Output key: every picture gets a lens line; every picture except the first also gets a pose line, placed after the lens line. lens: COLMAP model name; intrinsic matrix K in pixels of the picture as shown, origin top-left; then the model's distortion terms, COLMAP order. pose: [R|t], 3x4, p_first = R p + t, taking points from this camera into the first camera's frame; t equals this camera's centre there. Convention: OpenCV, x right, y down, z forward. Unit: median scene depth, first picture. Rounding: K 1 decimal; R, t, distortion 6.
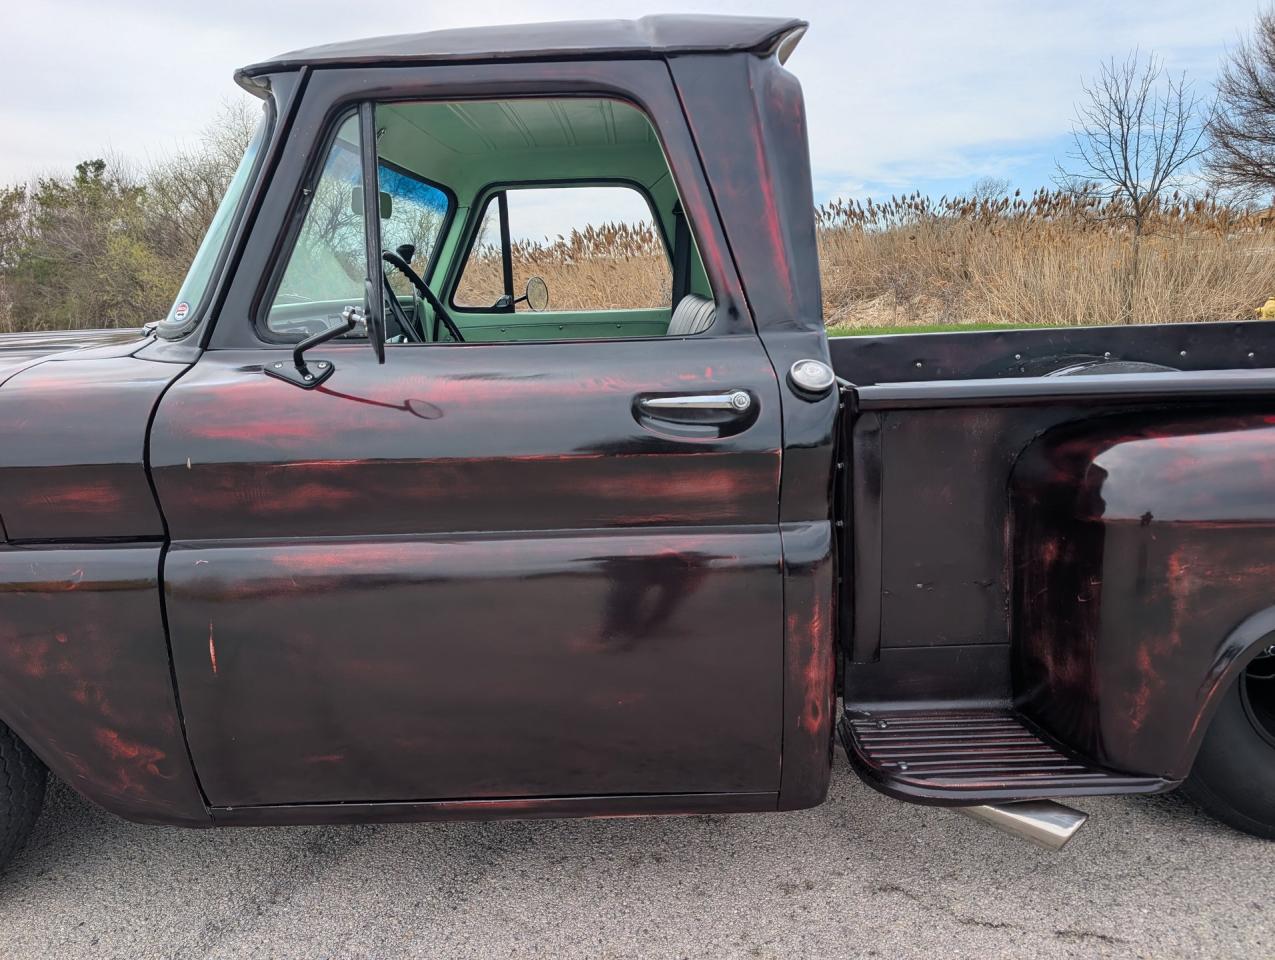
lens RADIAL K [[894.2, 0, 652.0], [0, 894.2, 485.7], [0, 0, 1]] dist [0.002707, 0.003622]
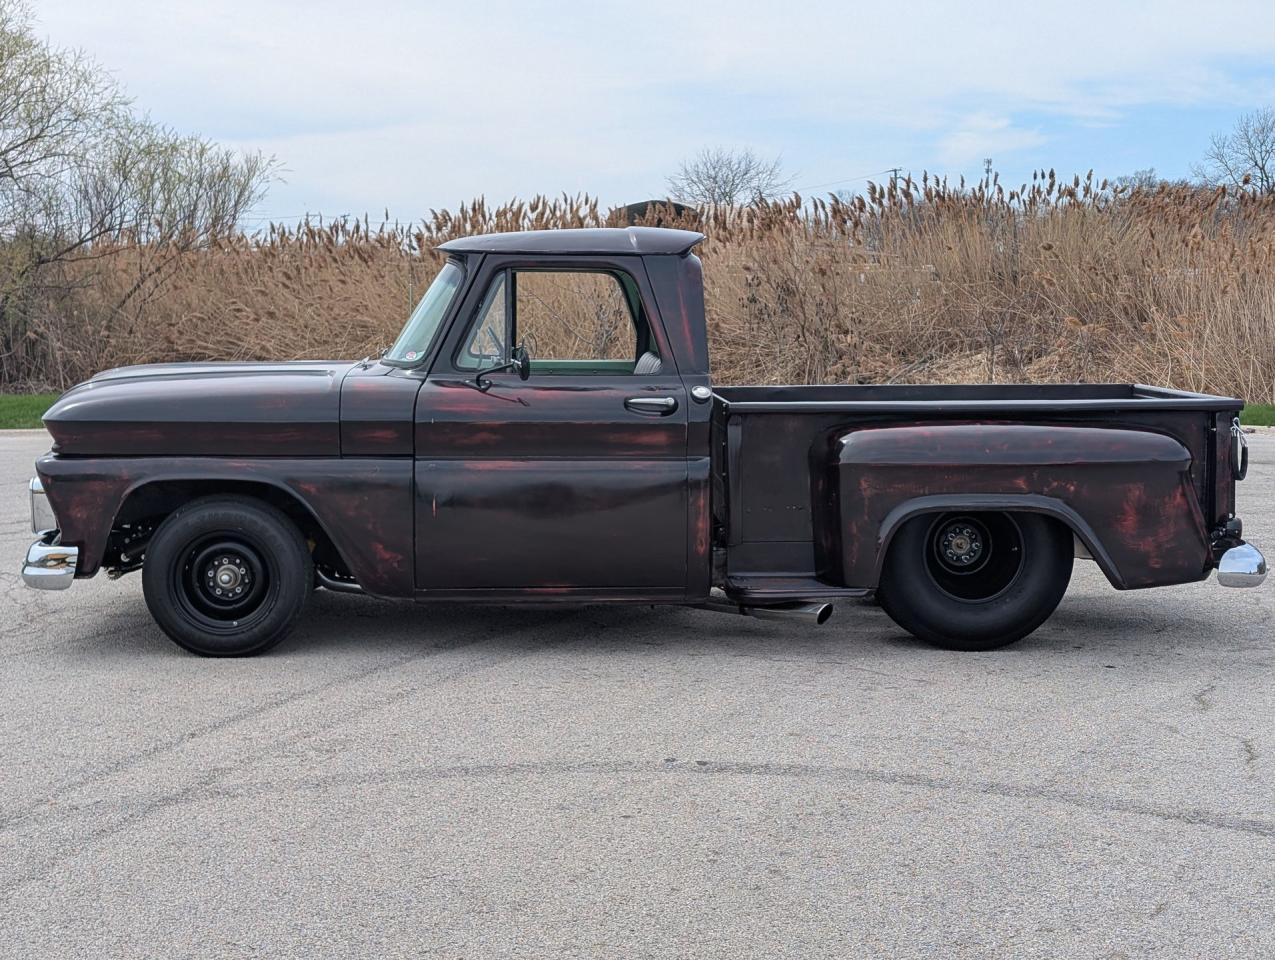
lens RADIAL K [[2090.0, 0, 637.5], [0, 2090.0, 480.0], [0, 0, 1]] dist [0.021109, 0.042729]
pose [[0.998255, 0.031303, 0.050077, -0.239384], [-0.024662, 0.991449, -0.128142, 0.760501], [-0.053660, 0.126683, 0.990491, -4.122289]]
